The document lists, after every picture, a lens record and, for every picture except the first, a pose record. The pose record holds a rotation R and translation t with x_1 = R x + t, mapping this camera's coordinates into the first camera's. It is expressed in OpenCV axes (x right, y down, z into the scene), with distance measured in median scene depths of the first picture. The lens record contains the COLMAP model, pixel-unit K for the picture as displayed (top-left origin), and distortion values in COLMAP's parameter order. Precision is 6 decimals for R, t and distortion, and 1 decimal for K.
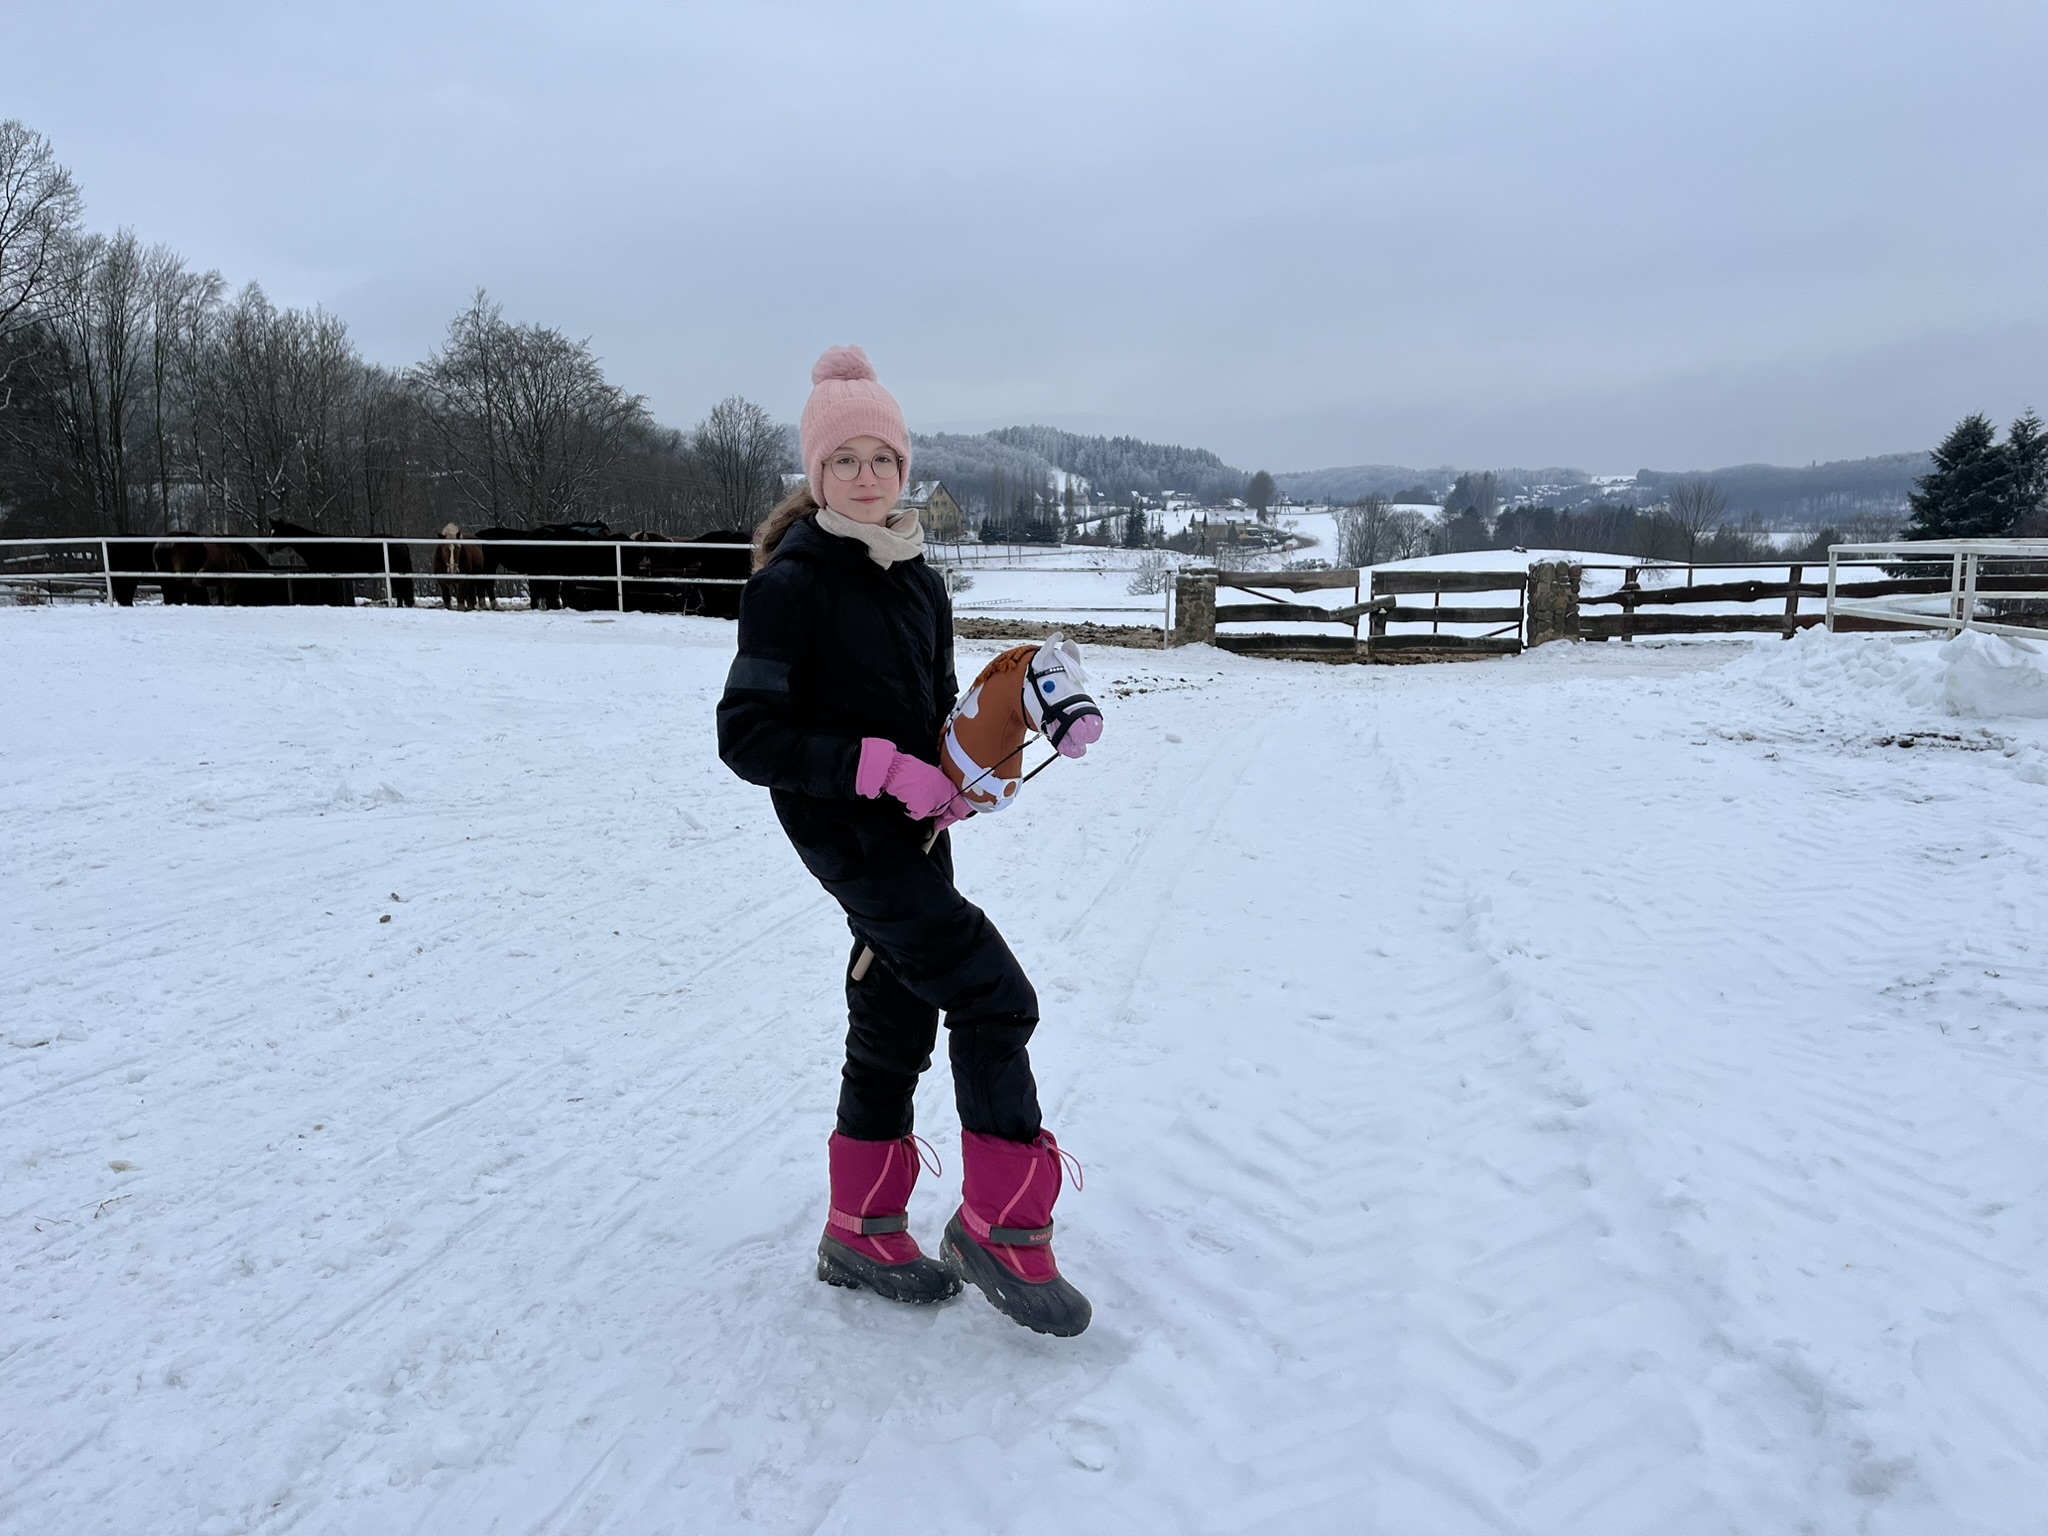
lens RADIAL K [[1539.7, 0, 1034.7], [0, 1539.7, 770.6], [0, 0, 1]] dist [0.075292, -0.098975]
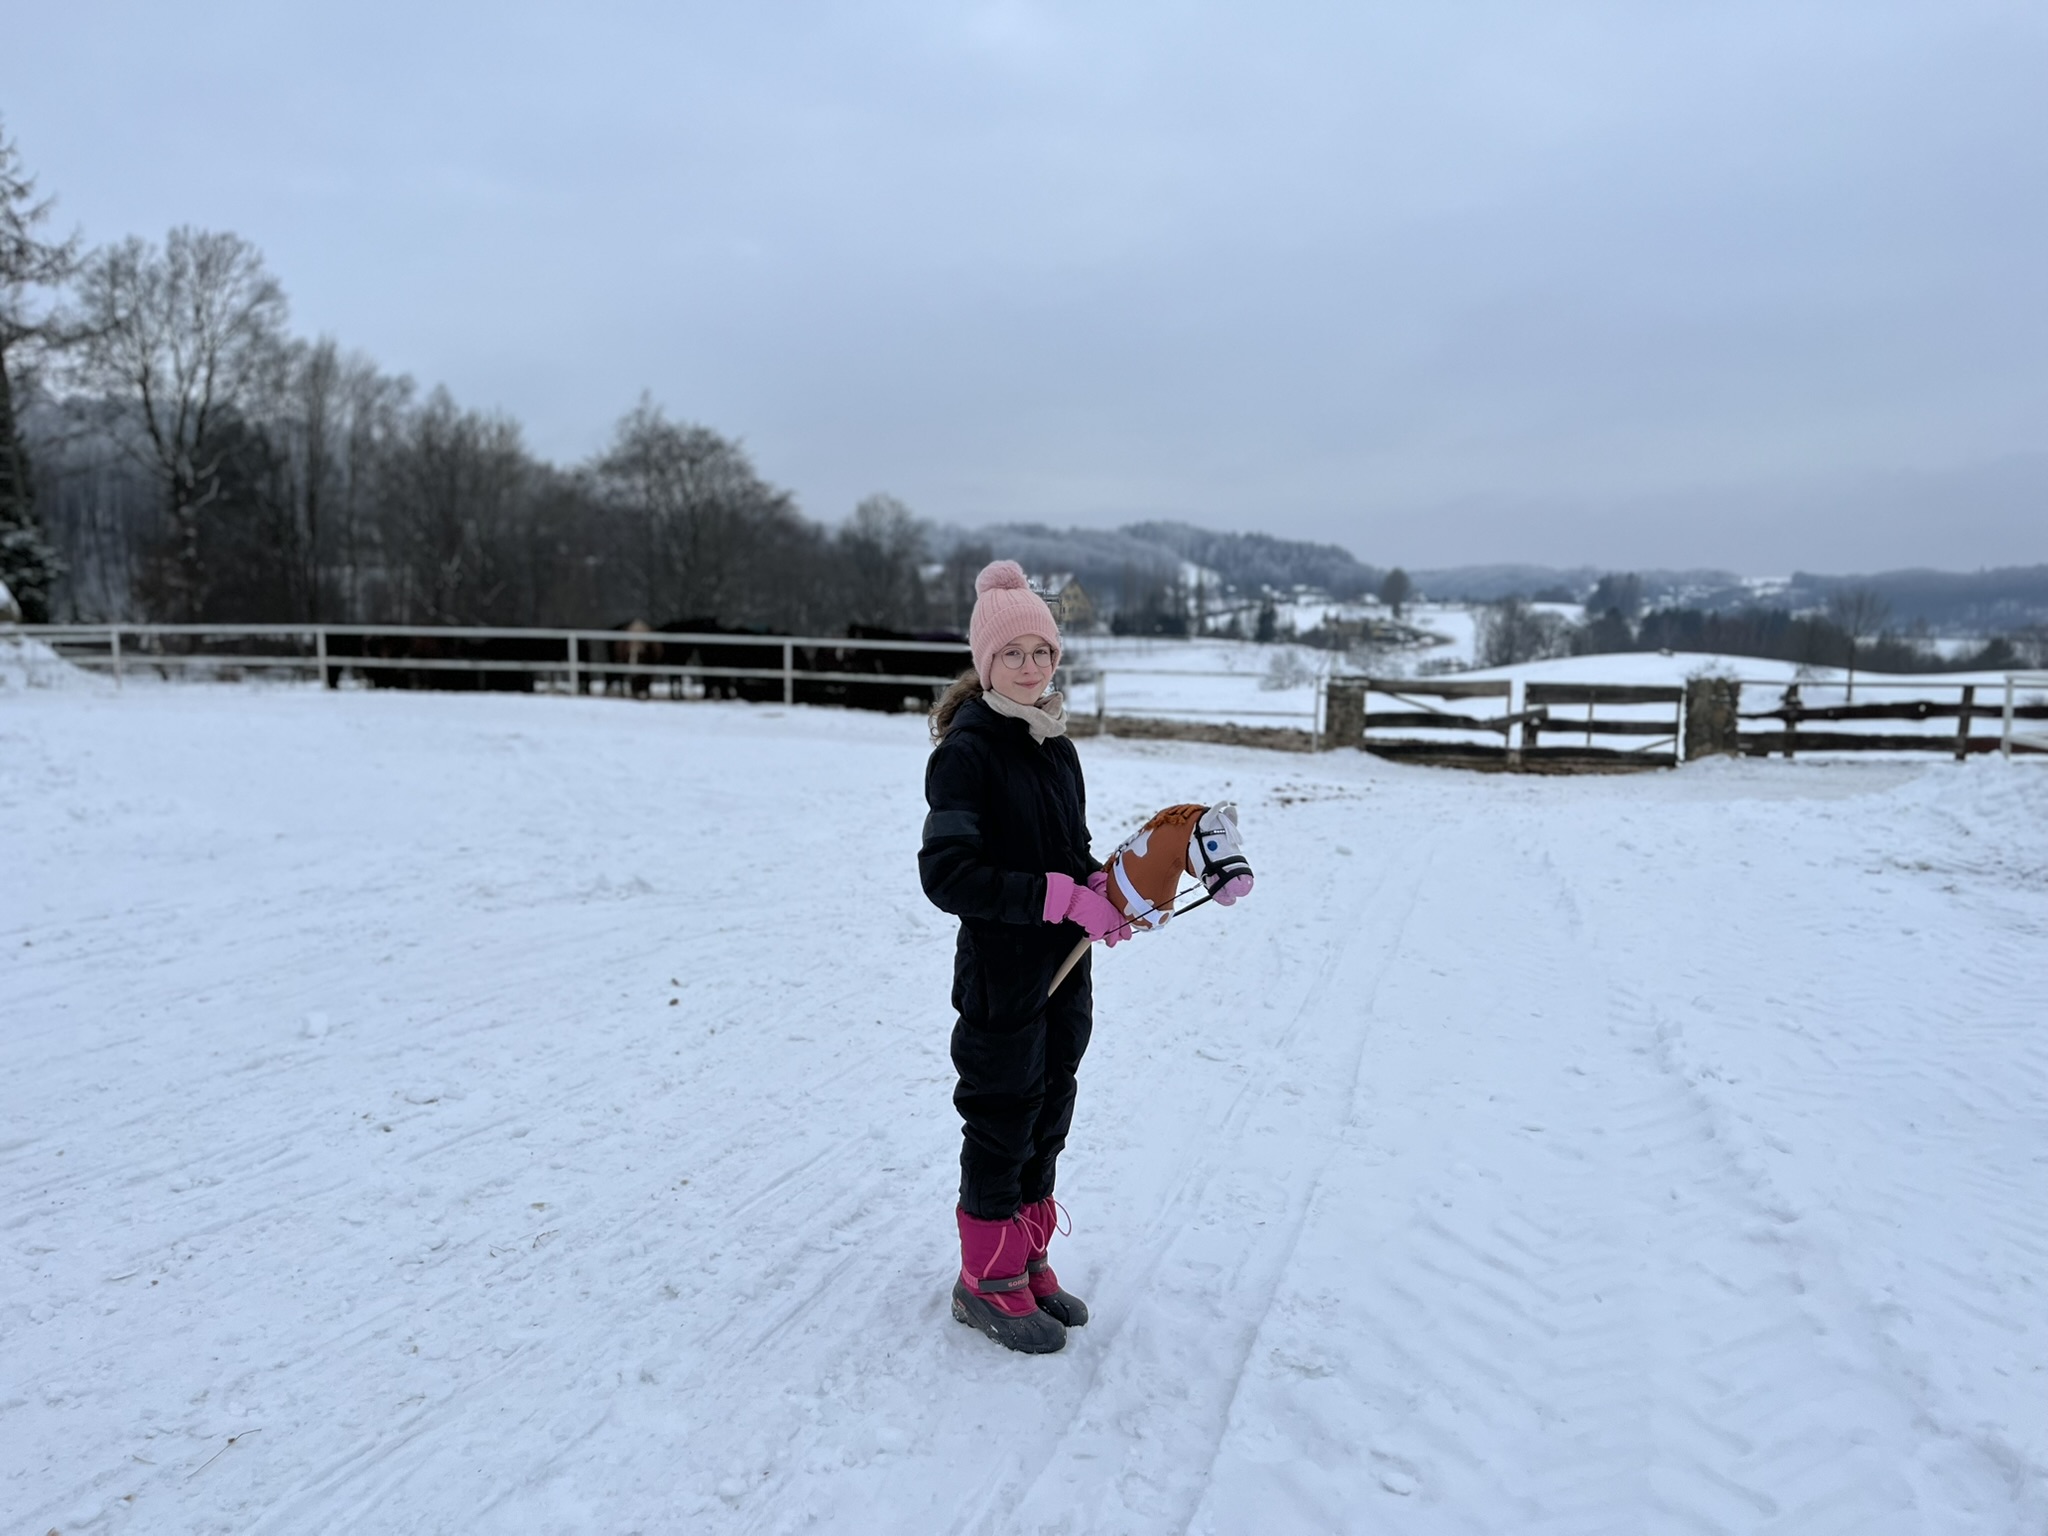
lens RADIAL K [[1546.6, 0, 1024.0], [0, 1546.6, 768.0], [0, 0, 1]] dist [0.076550, -0.110287]
pose [[0.995887, 0.025637, -0.086897, -0.046175], [-0.030813, 0.997796, -0.058762, -0.010892], [0.085199, 0.061198, 0.994483, -0.079220]]
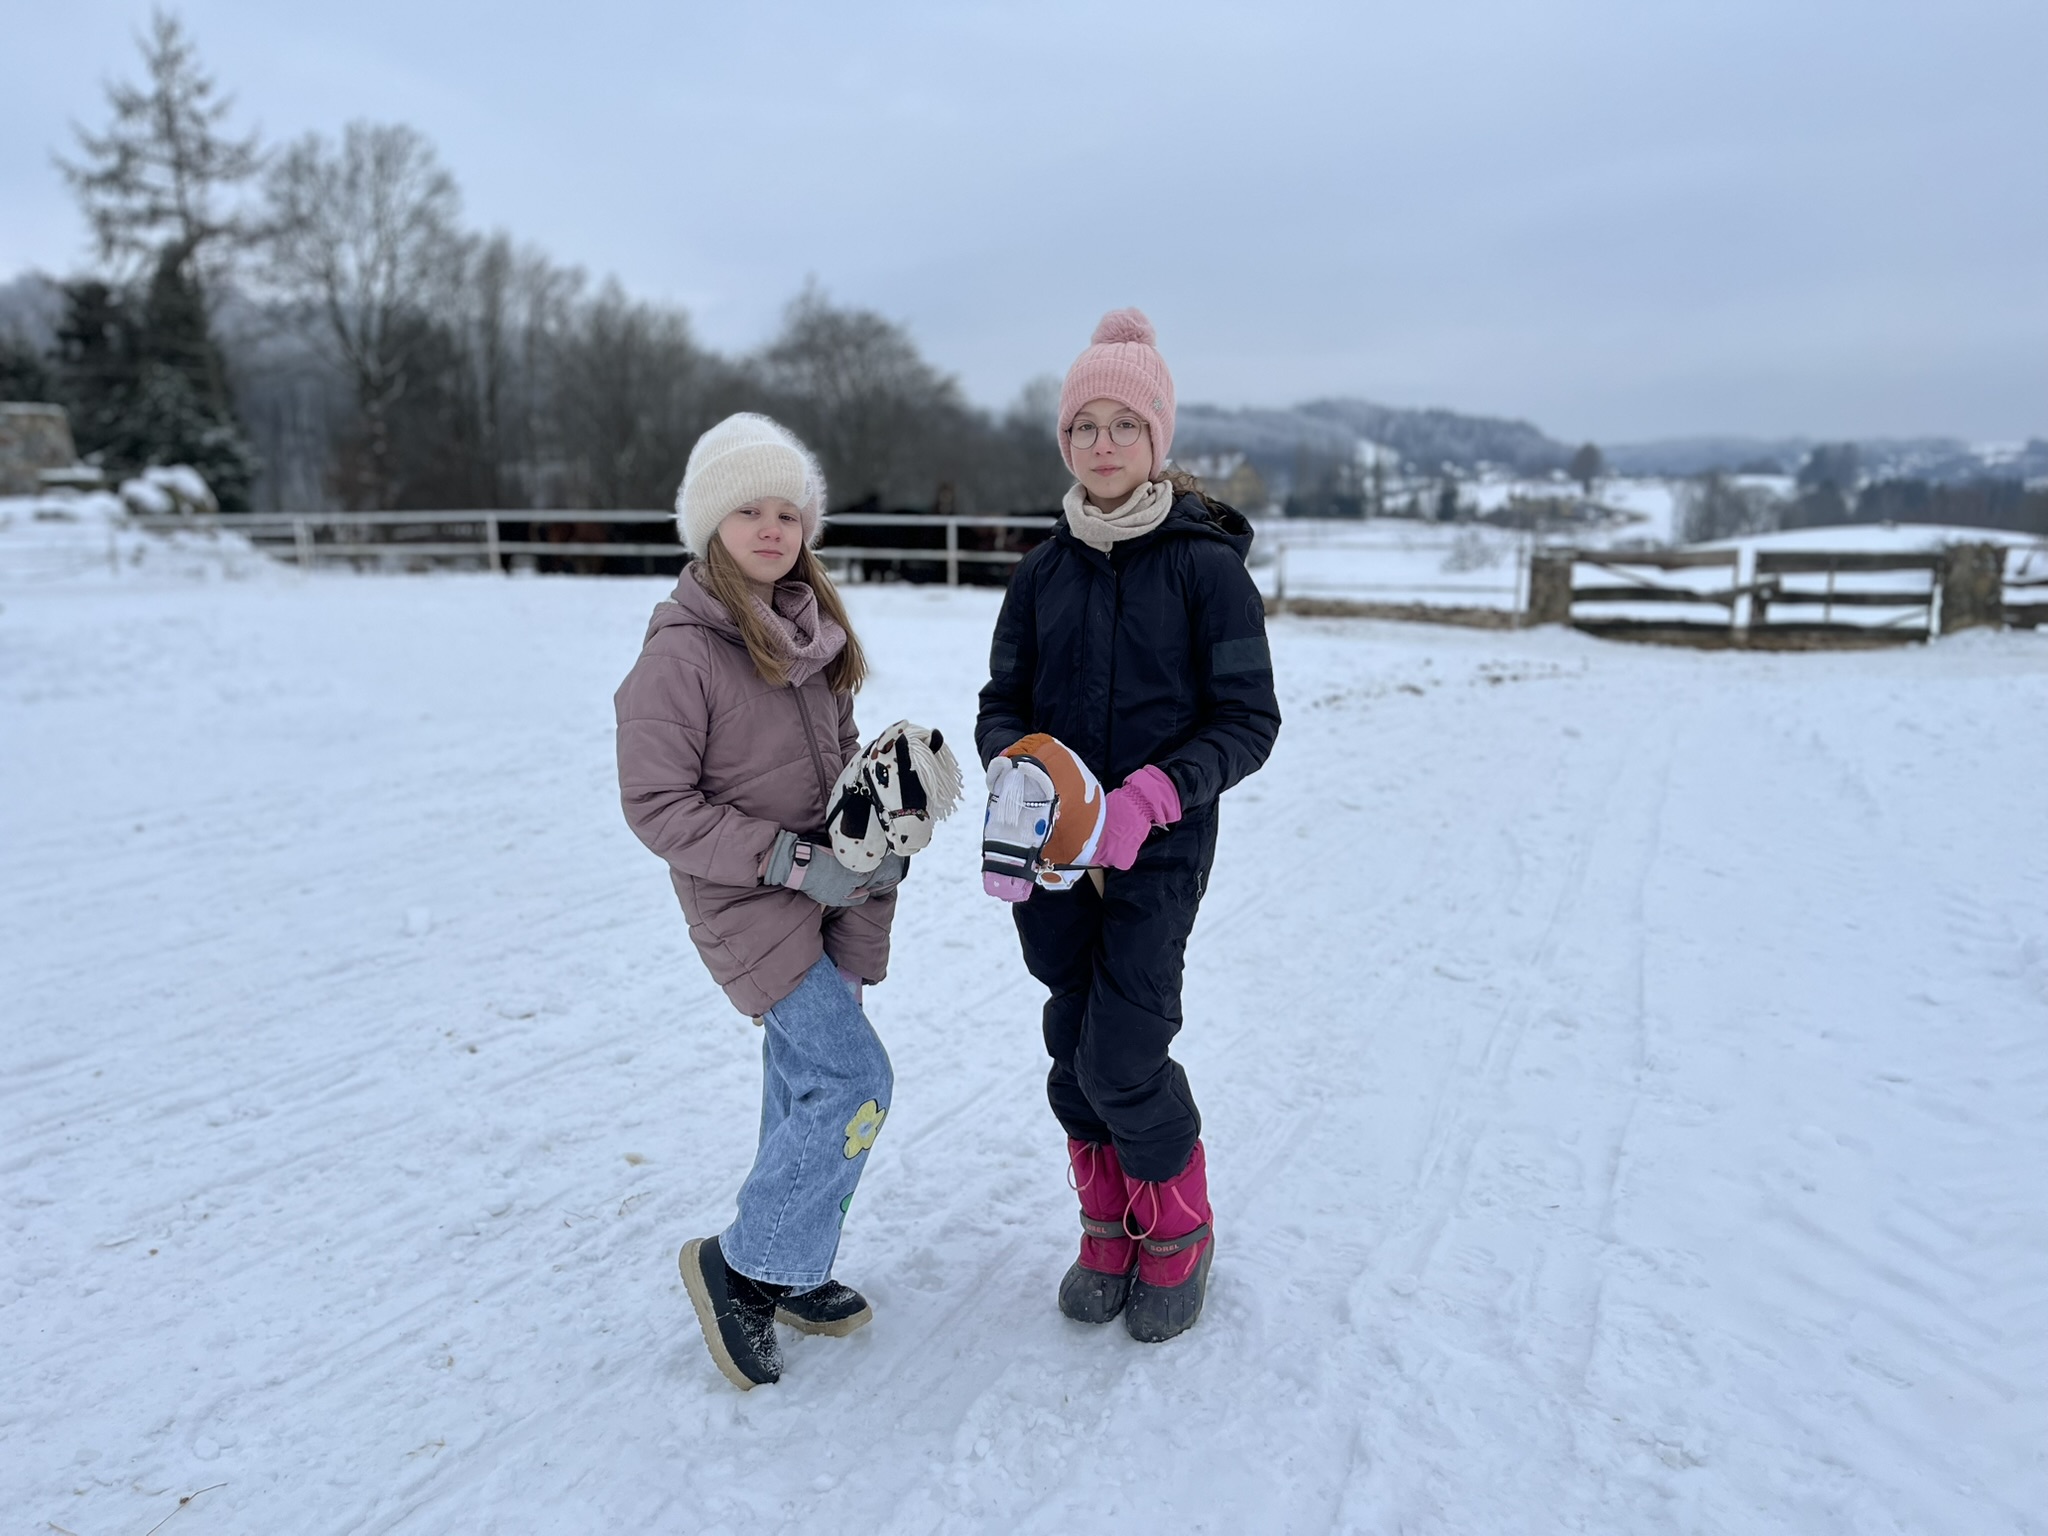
lens RADIAL K [[1546.6, 0, 1024.0], [0, 1546.6, 768.0], [0, 0, 1]] dist [0.076550, -0.110287]
pose [[0.980879, 0.033081, -0.191785, -0.067283], [-0.030590, 0.999405, 0.015935, -0.005539], [0.192198, -0.009763, 0.981308, 0.037290]]
